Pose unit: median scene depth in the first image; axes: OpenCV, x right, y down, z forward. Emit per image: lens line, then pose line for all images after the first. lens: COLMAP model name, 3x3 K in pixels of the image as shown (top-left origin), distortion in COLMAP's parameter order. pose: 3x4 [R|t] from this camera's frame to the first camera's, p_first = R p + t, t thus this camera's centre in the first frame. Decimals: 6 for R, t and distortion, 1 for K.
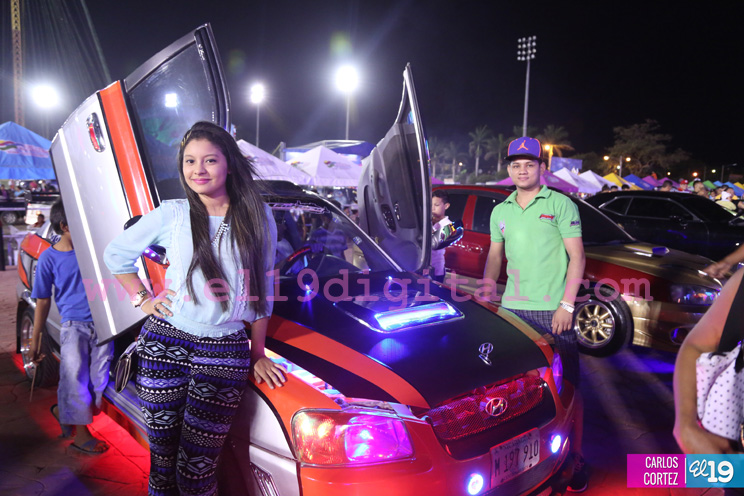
lens RADIAL K [[596.0, 0, 372.0], [0, 596.0, 248.0], [0, 0, 1]] dist [-0.105987, 0.115645]
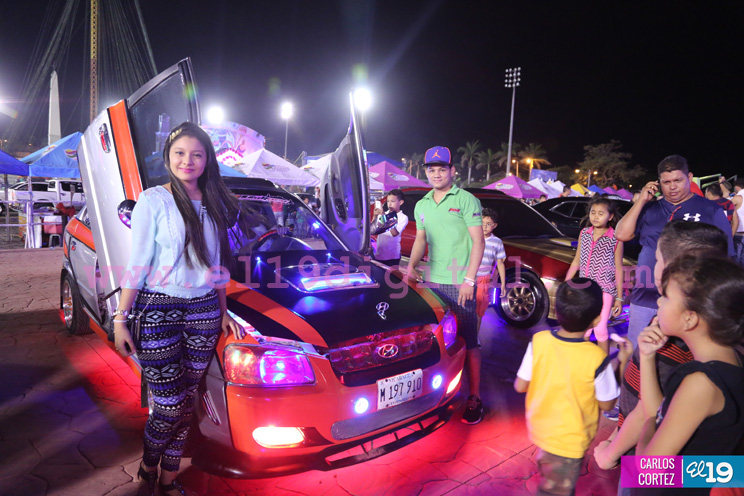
lens RADIAL K [[502.8, 0, 372.0], [0, 502.8, 248.0], [0, 0, 1]] dist [-0.135175, 0.070004]
pose [[0.999494, 0.025175, -0.019428, 0.124323], [-0.024951, 0.999620, 0.011687, 0.018431], [0.019715, -0.011197, 0.999743, -0.070164]]
